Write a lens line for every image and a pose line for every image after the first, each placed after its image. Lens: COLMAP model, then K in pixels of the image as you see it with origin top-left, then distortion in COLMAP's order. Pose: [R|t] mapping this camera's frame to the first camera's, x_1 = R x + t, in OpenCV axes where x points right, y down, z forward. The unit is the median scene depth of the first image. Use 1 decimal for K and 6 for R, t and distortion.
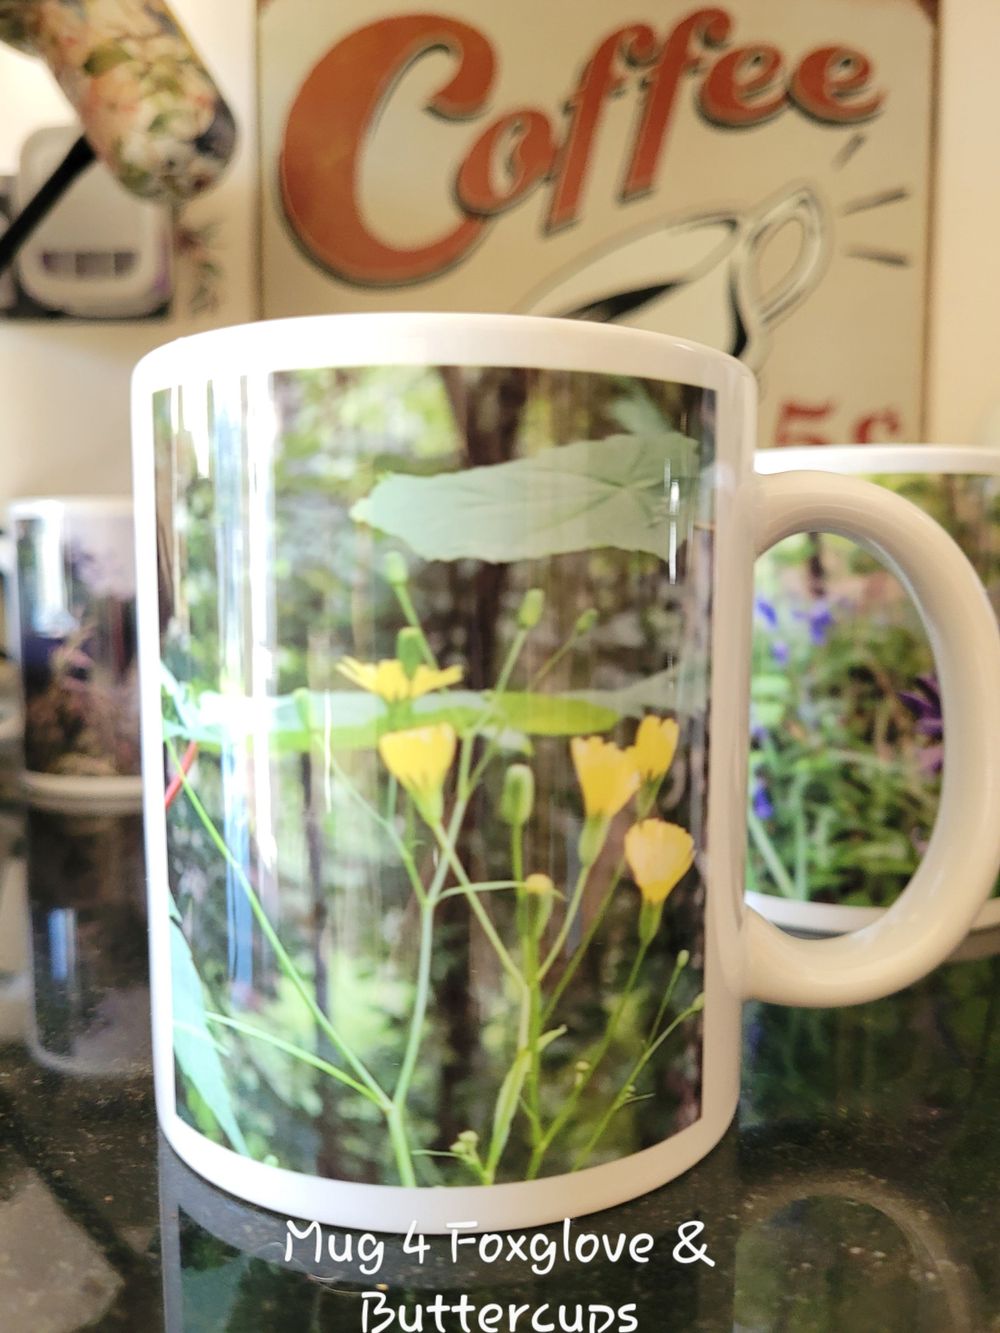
lens RADIAL K [[1106.7, 0, 513.1], [0, 1106.7, 673.6], [0, 0, 1]] dist [0.002014, -0.024926]
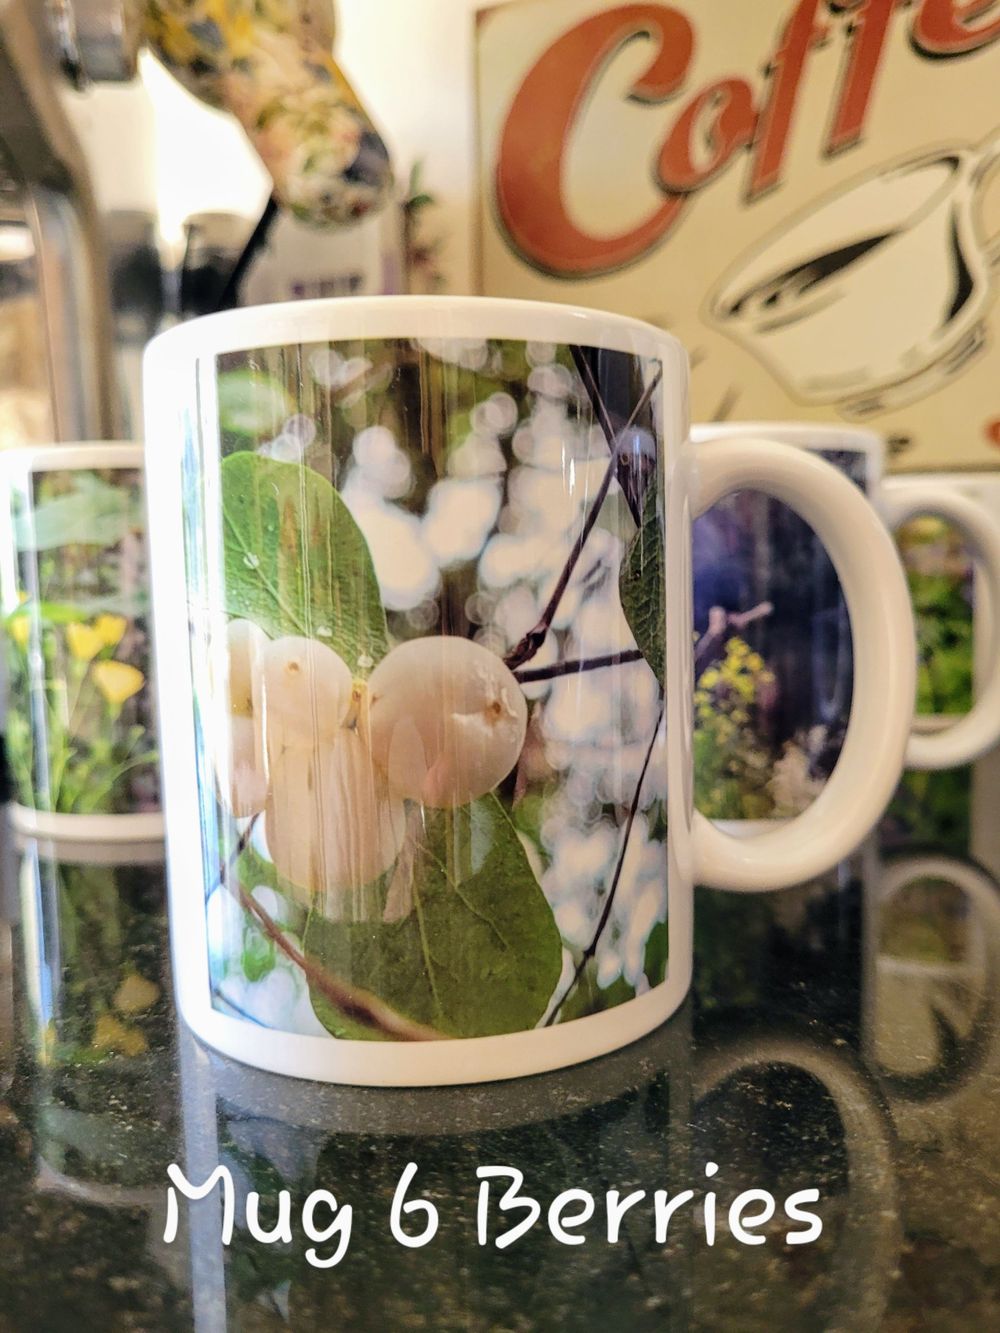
lens RADIAL K [[1106.7, 0, 512.3], [0, 1106.7, 664.8], [0, 0, 1]] dist [0.002014, -0.024926]
pose [[0.924118, 0.010316, -0.381969, 0.218146], [-0.009103, 0.999946, 0.004984, 0.009335], [0.381999, -0.001129, 0.924162, 0.014676]]
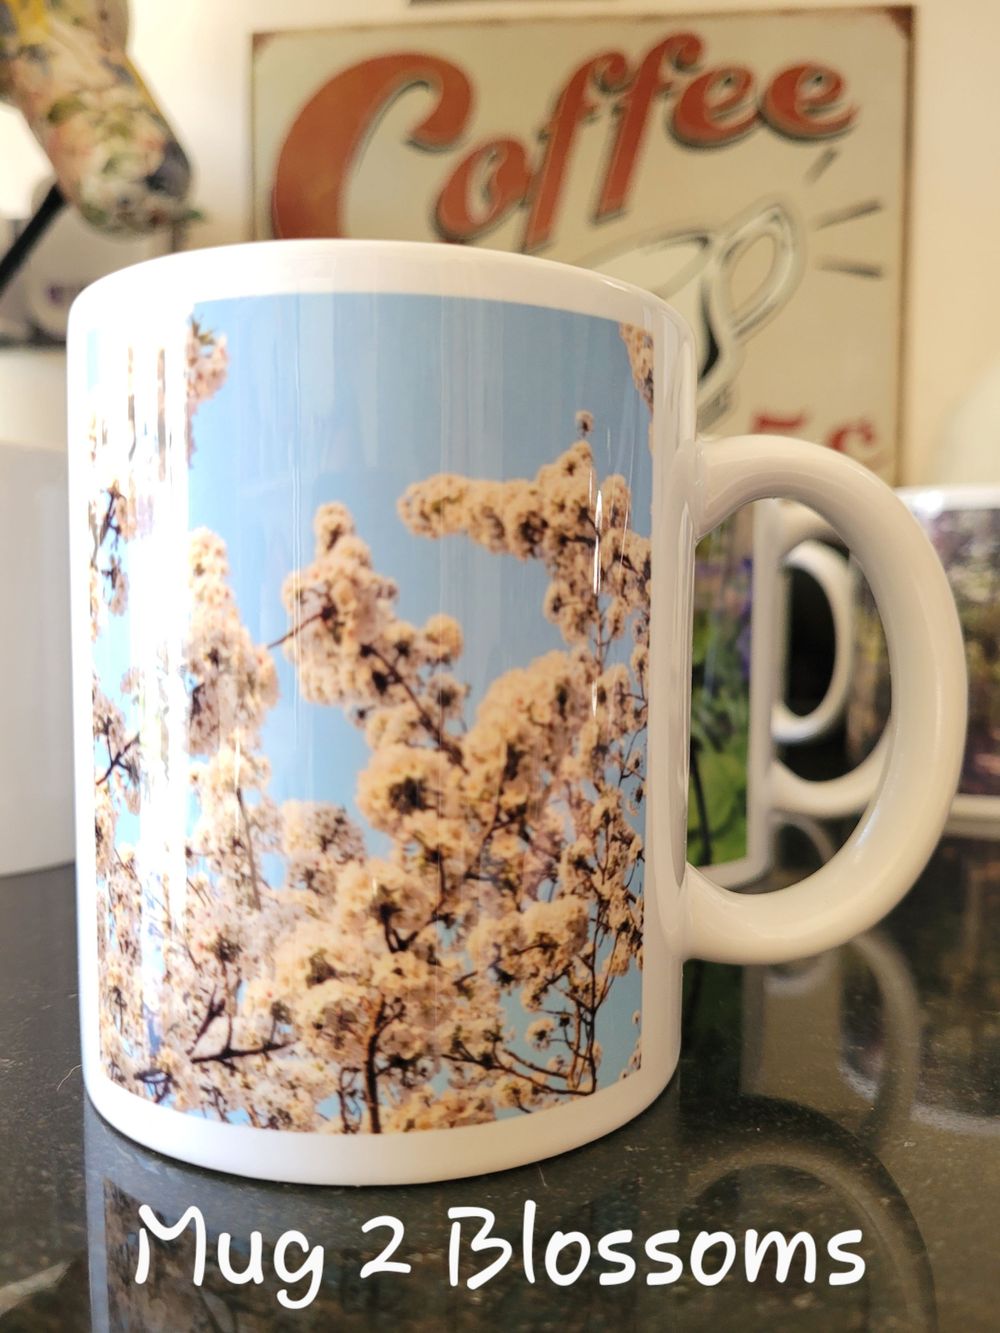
lens RADIAL K [[1106.7, 0, 502.5], [0, 1106.7, 671.3], [0, 0, 1]] dist [0.002014, -0.024926]
pose [[0.993924, 0.011766, -0.109436, 0.132126], [-0.014306, 0.999646, -0.022453, 0.015222], [0.109133, 0.023882, 0.993740, -0.023612]]
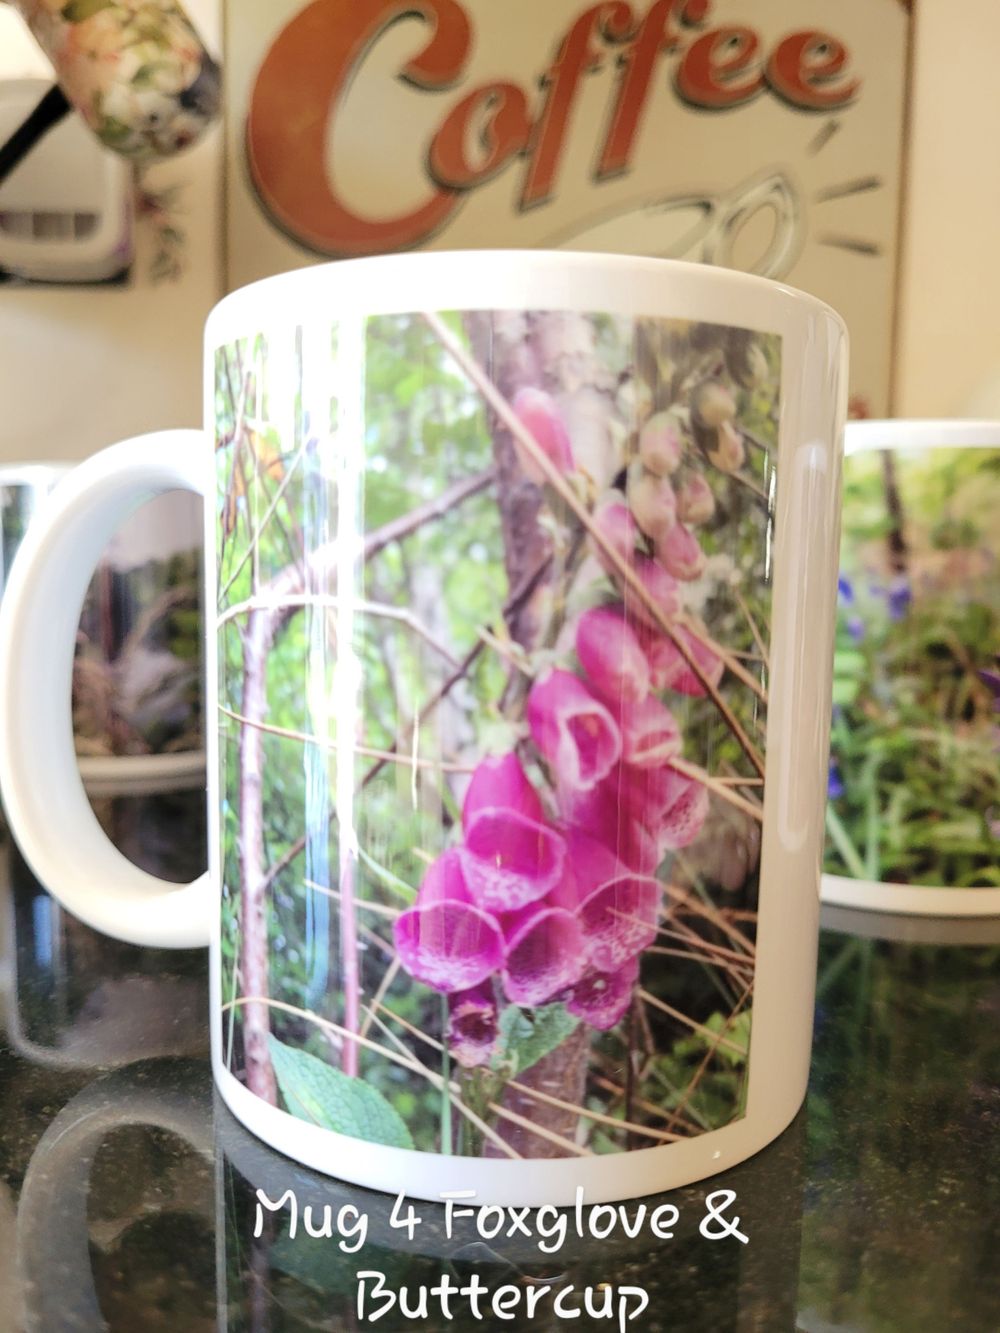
lens RADIAL K [[1106.7, 0, 506.0], [0, 1106.7, 678.3], [0, 0, 1]] dist [0.002014, -0.024926]
pose [[0.997796, 0.007647, 0.065921, -0.045860], [-0.008644, 0.999852, 0.014852, 0.004392], [-0.065798, -0.015390, 0.997714, 0.013237]]
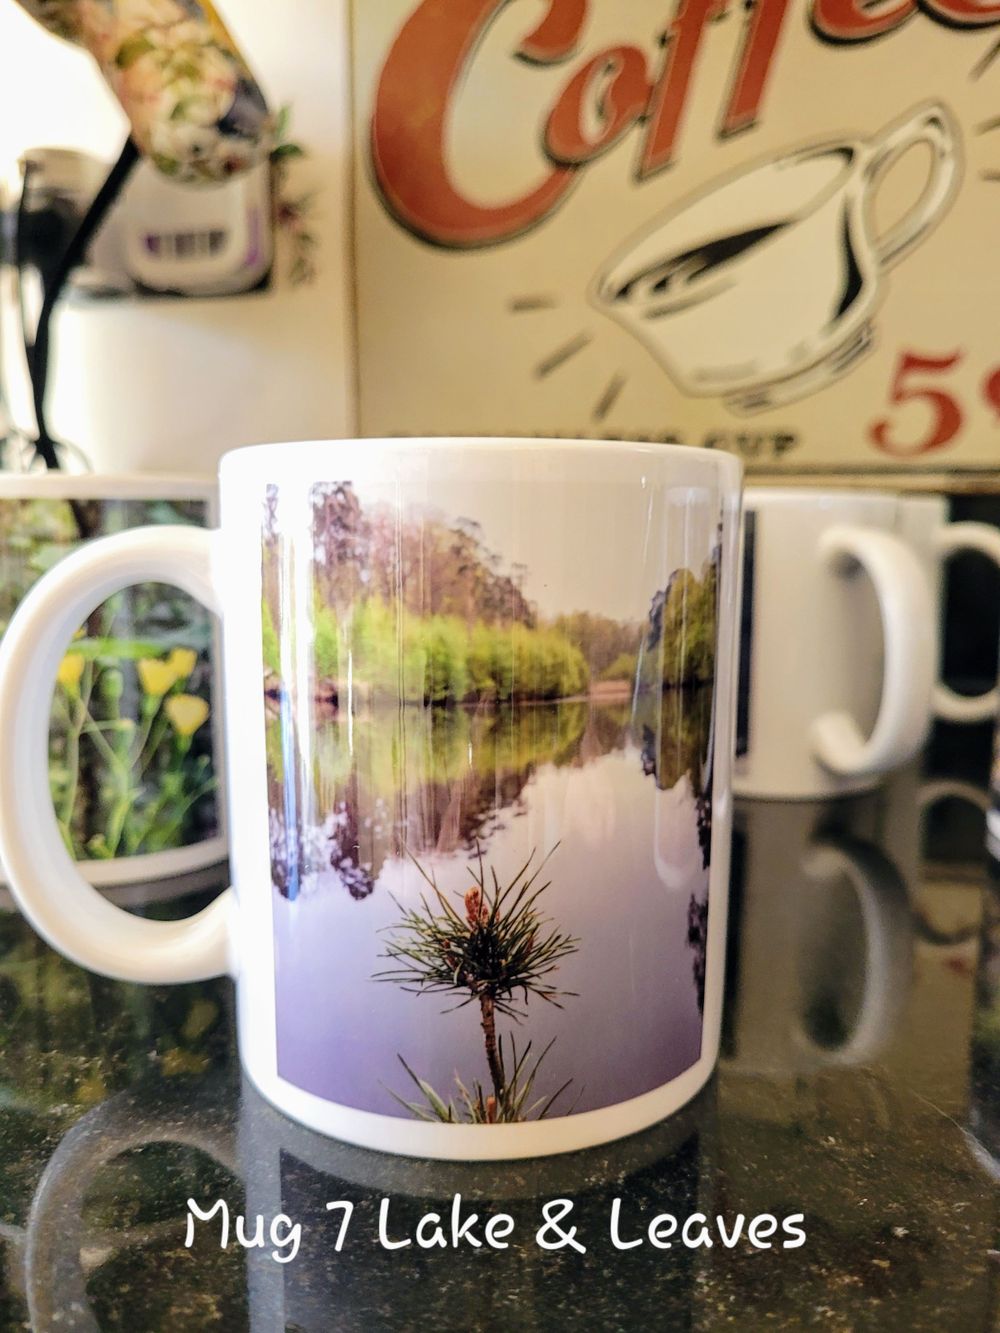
lens RADIAL K [[1106.7, 0, 497.6], [0, 1106.7, 679.4], [0, 0, 1]] dist [0.002014, -0.024926]
pose [[0.967937, 0.037121, -0.248436, 0.164646], [-0.022570, 0.997873, 0.061164, -0.029358], [0.250178, -0.053596, 0.966715, 0.039935]]
